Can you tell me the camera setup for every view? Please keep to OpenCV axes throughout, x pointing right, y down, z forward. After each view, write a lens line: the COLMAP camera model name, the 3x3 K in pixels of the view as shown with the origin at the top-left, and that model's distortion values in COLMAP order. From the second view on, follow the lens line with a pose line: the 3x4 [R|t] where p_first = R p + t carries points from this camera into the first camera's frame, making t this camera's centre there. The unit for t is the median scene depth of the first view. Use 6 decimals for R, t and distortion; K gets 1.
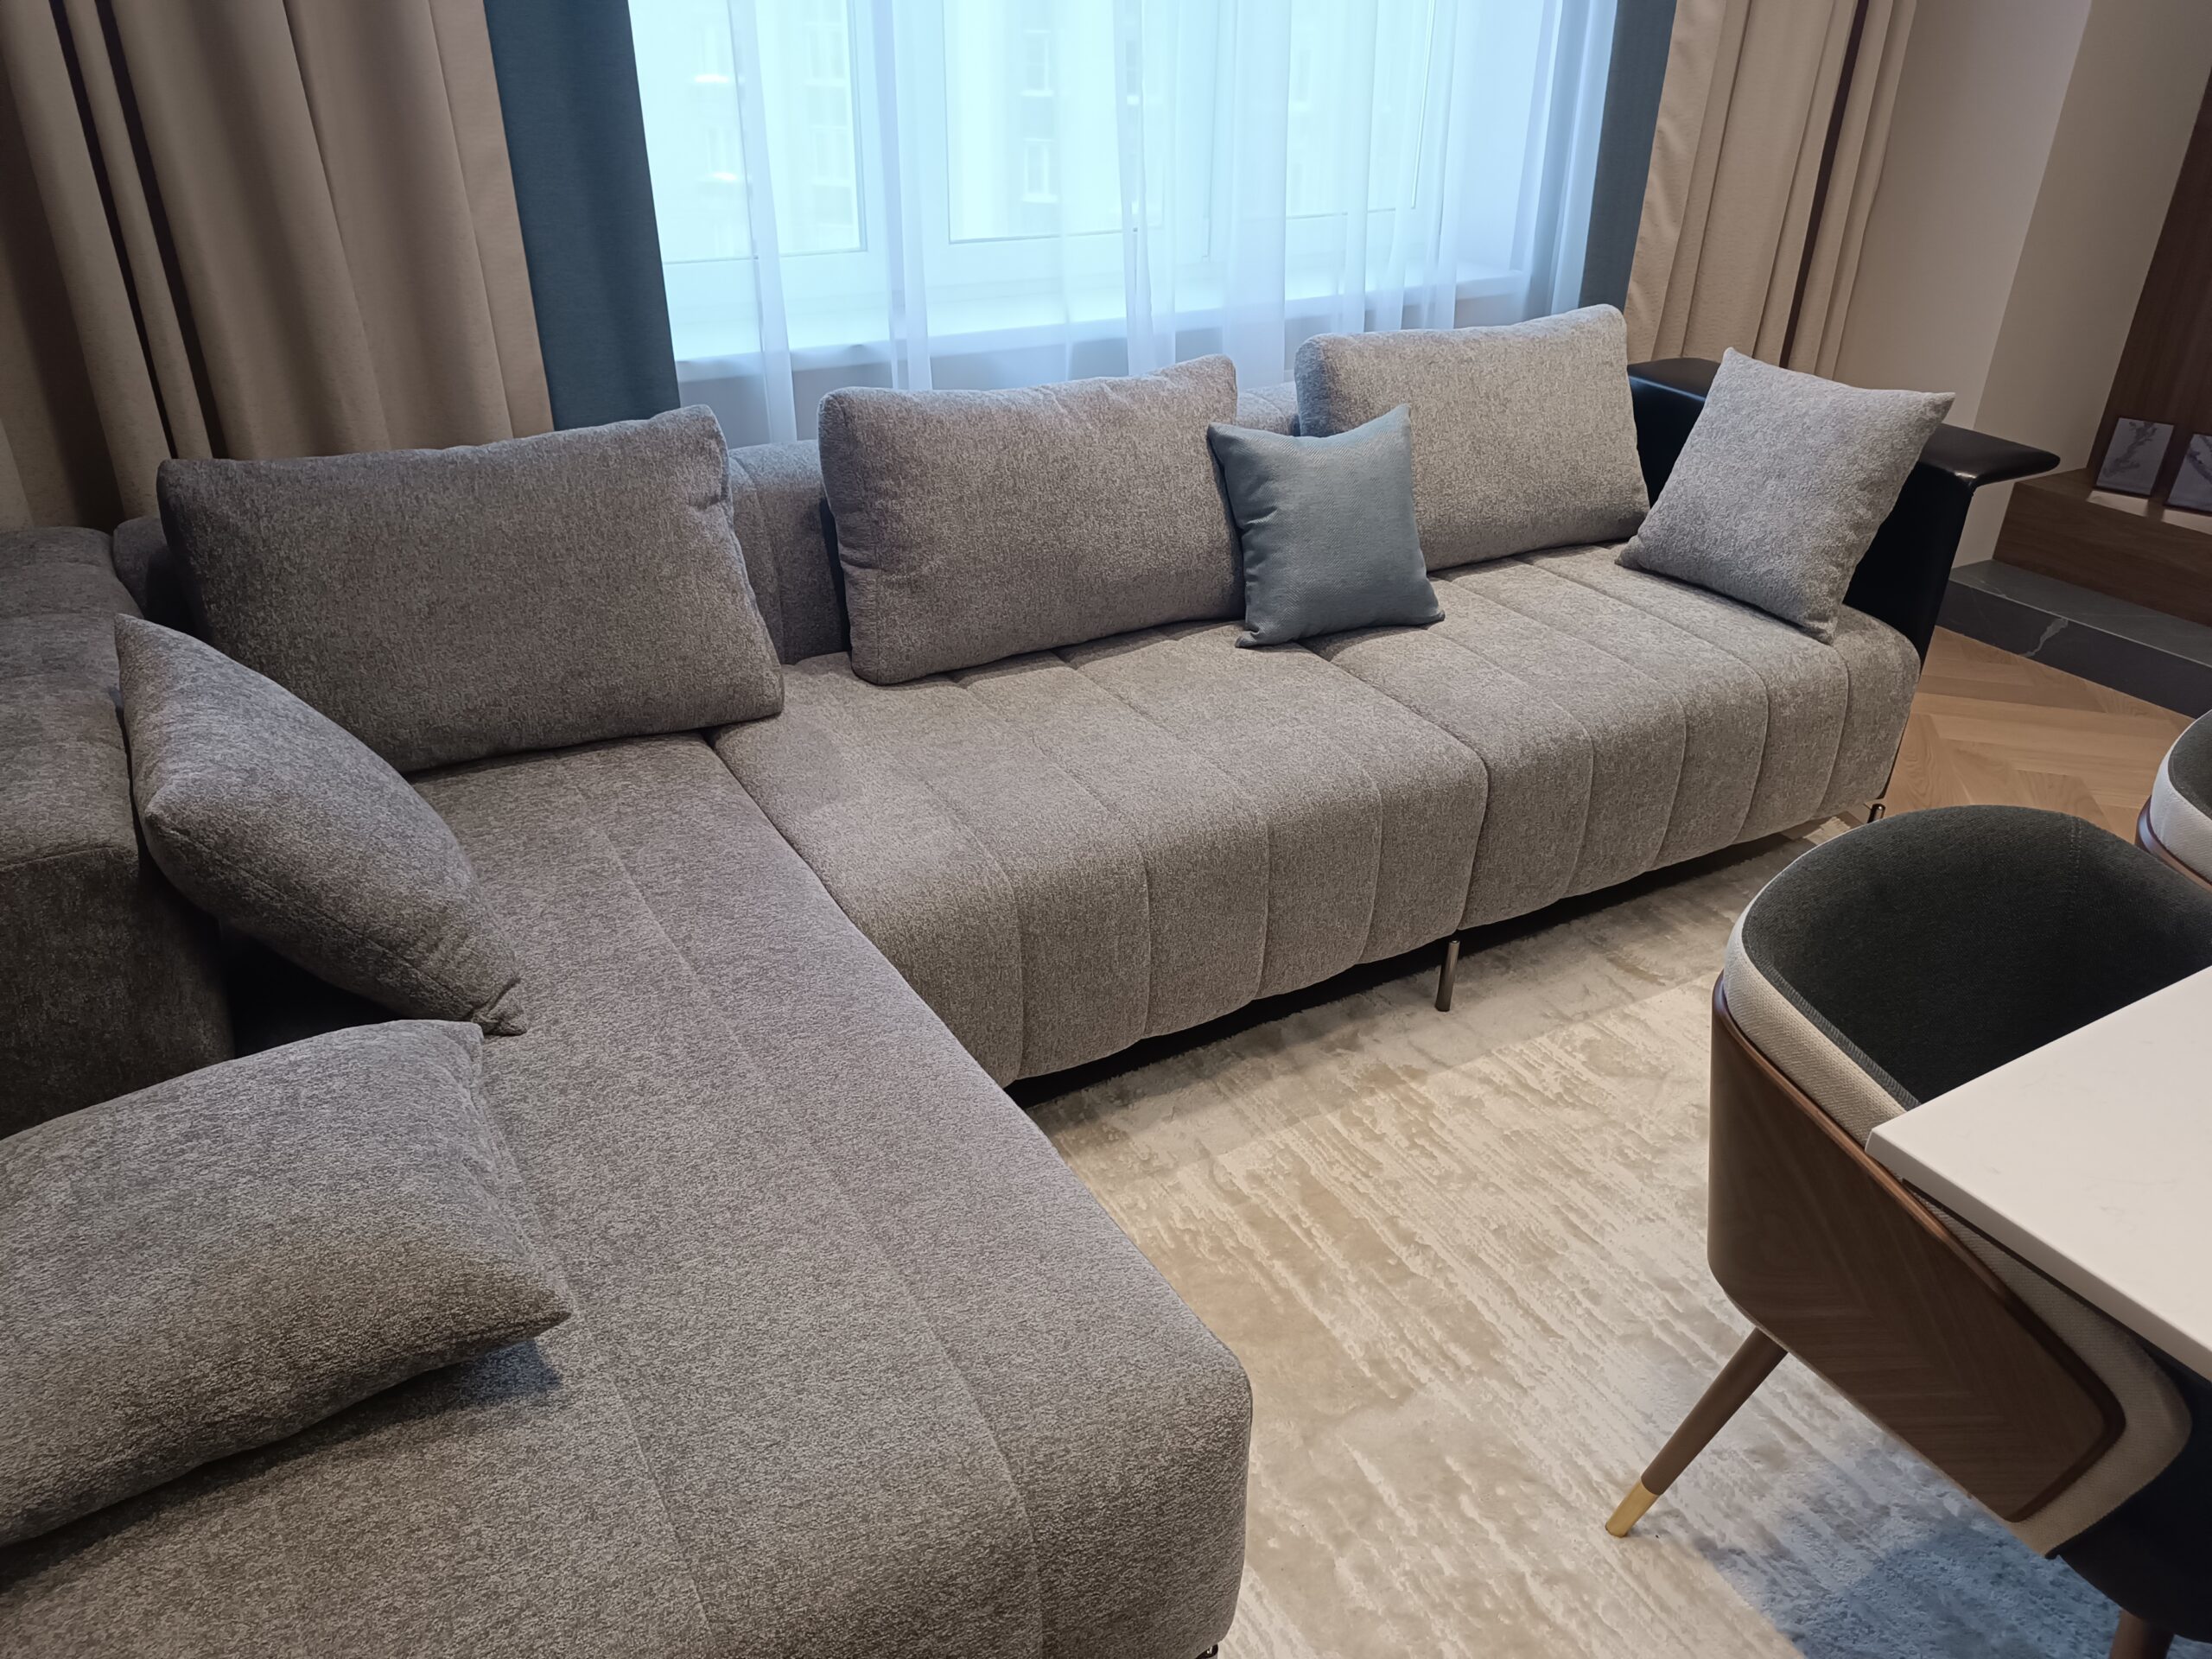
lens RADIAL K [[1588.2, 0, 1111.1], [0, 1588.2, 797.6], [0, 0, 1]] dist [0.138107, -0.291352]
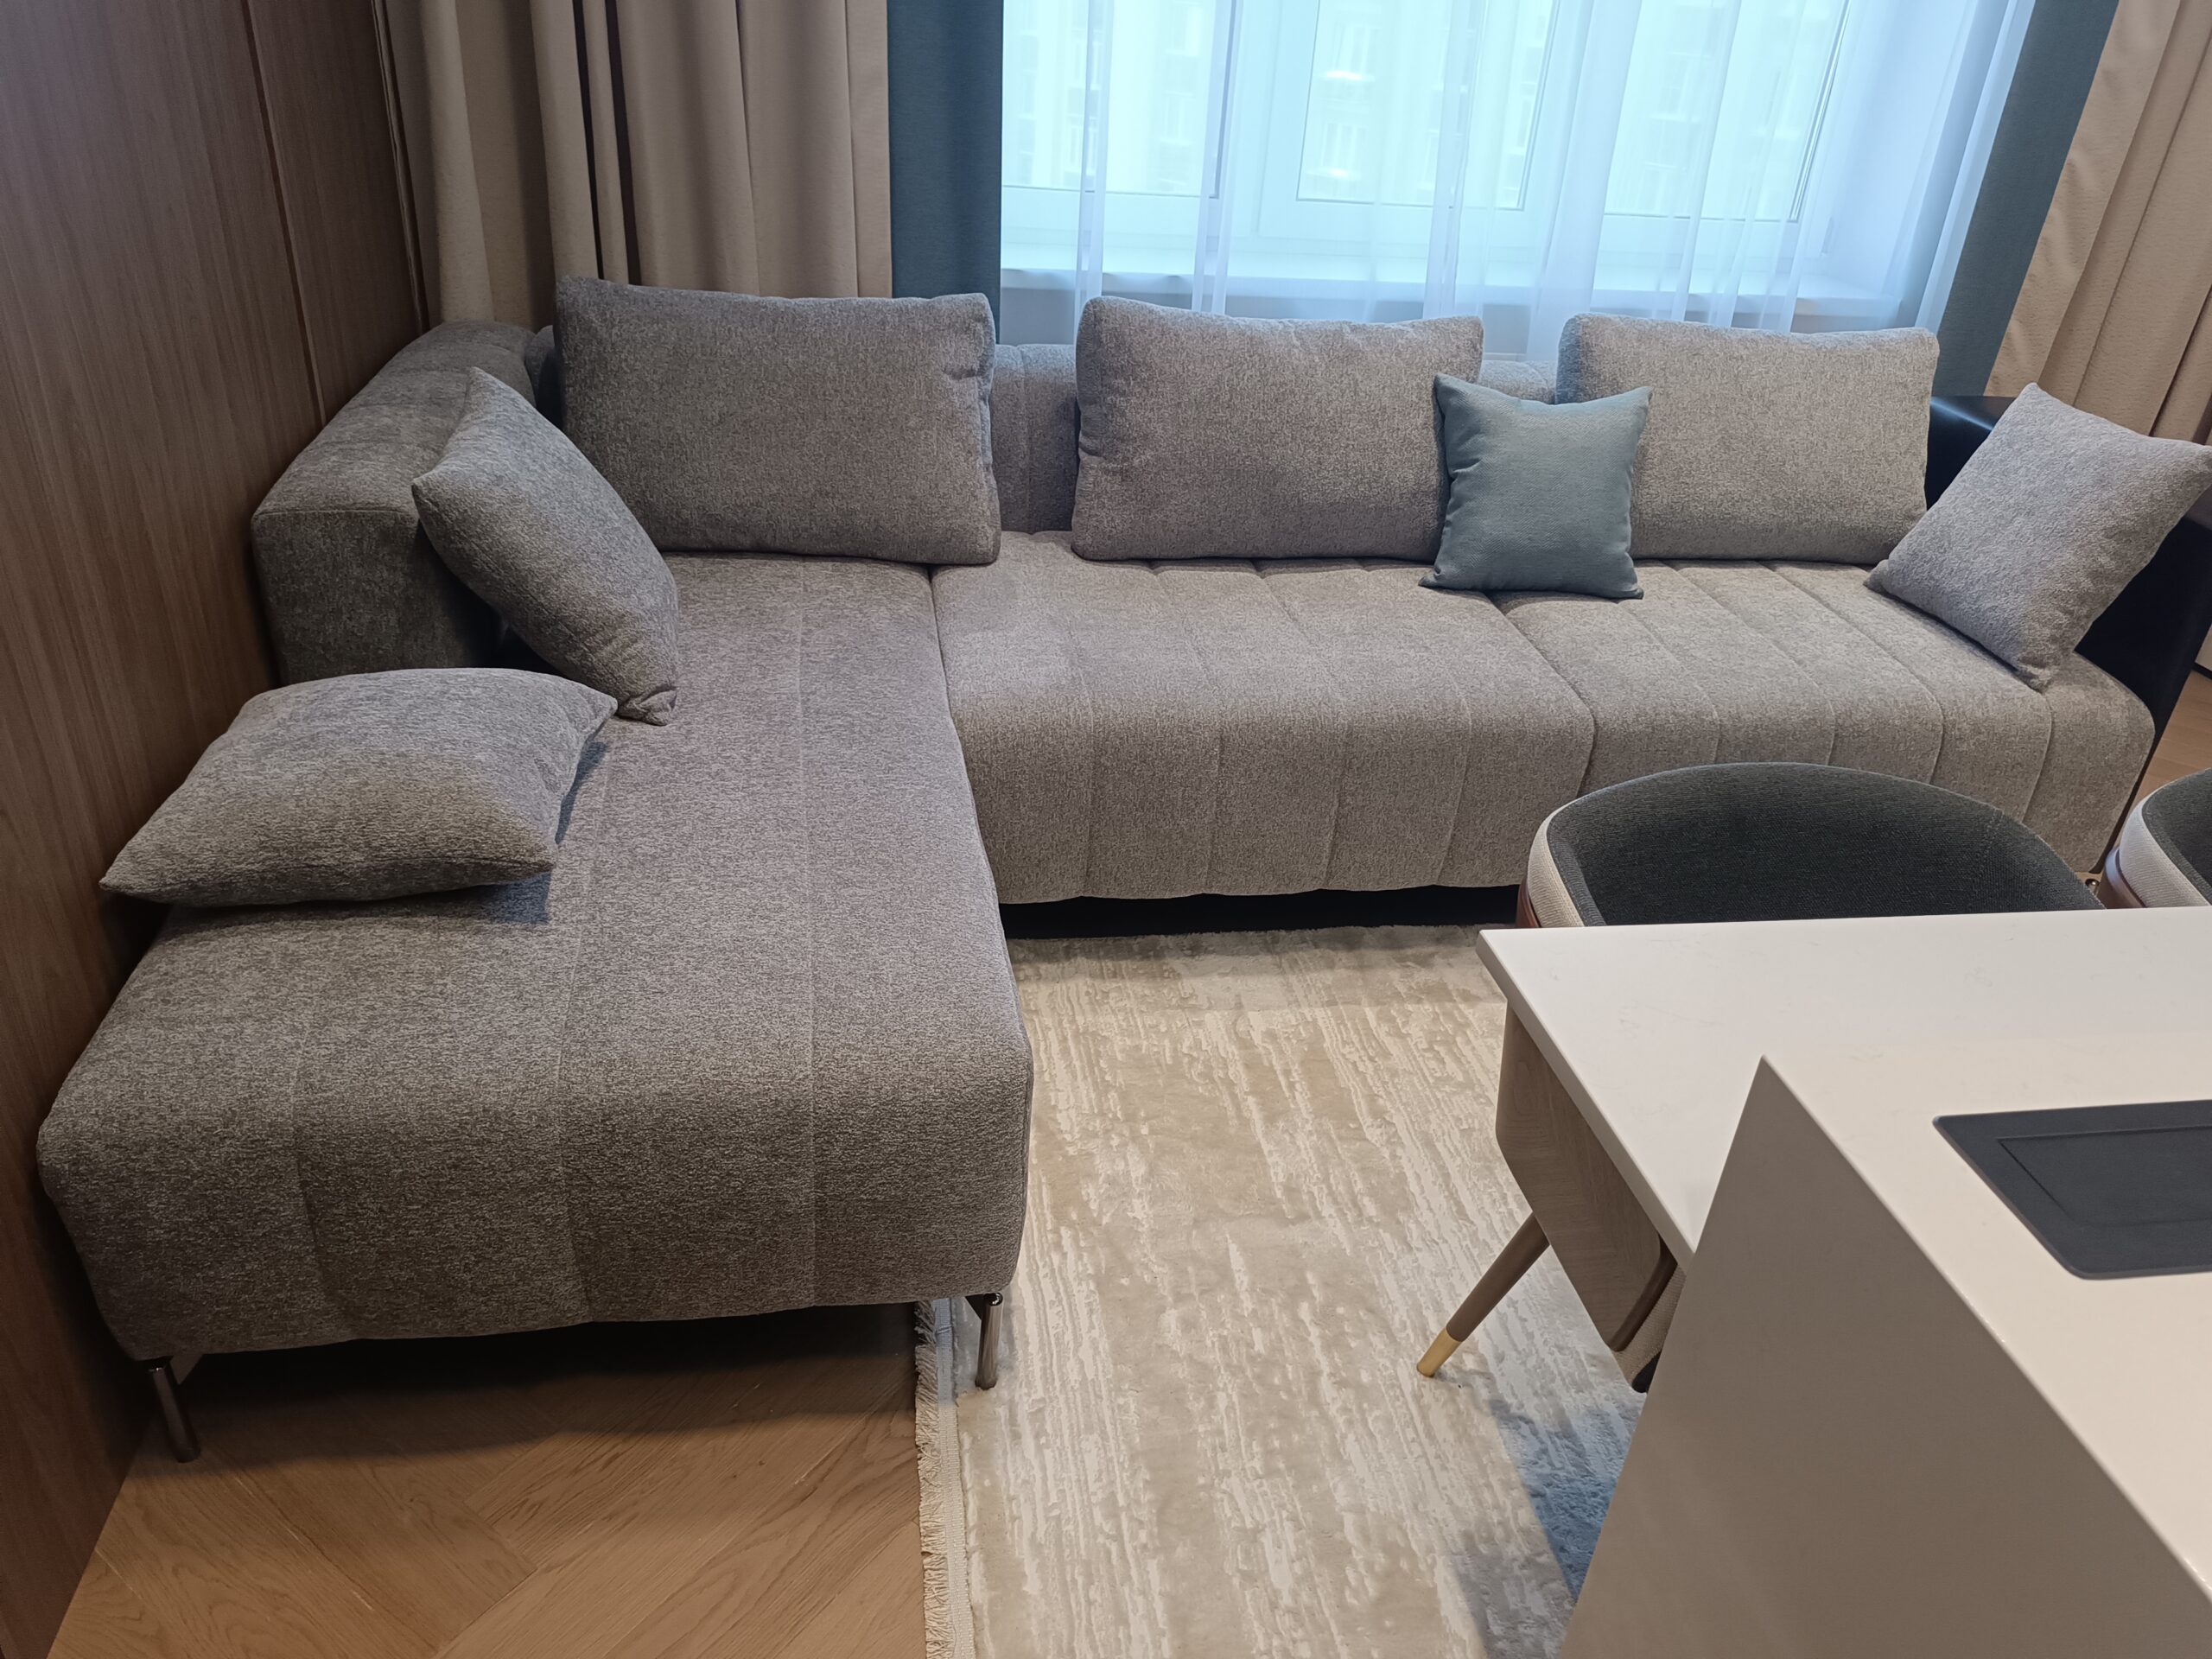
lens RADIAL K [[1592.7, 0, 1102.9], [0, 1592.7, 790.1], [0, 0, 1]] dist [0.064454, -0.080457]
pose [[0.933547, 0.209196, -0.291080, 0.243571], [-0.210488, 0.977217, 0.027242, 0.060412], [0.290147, 0.035837, 0.956311, -0.087618]]
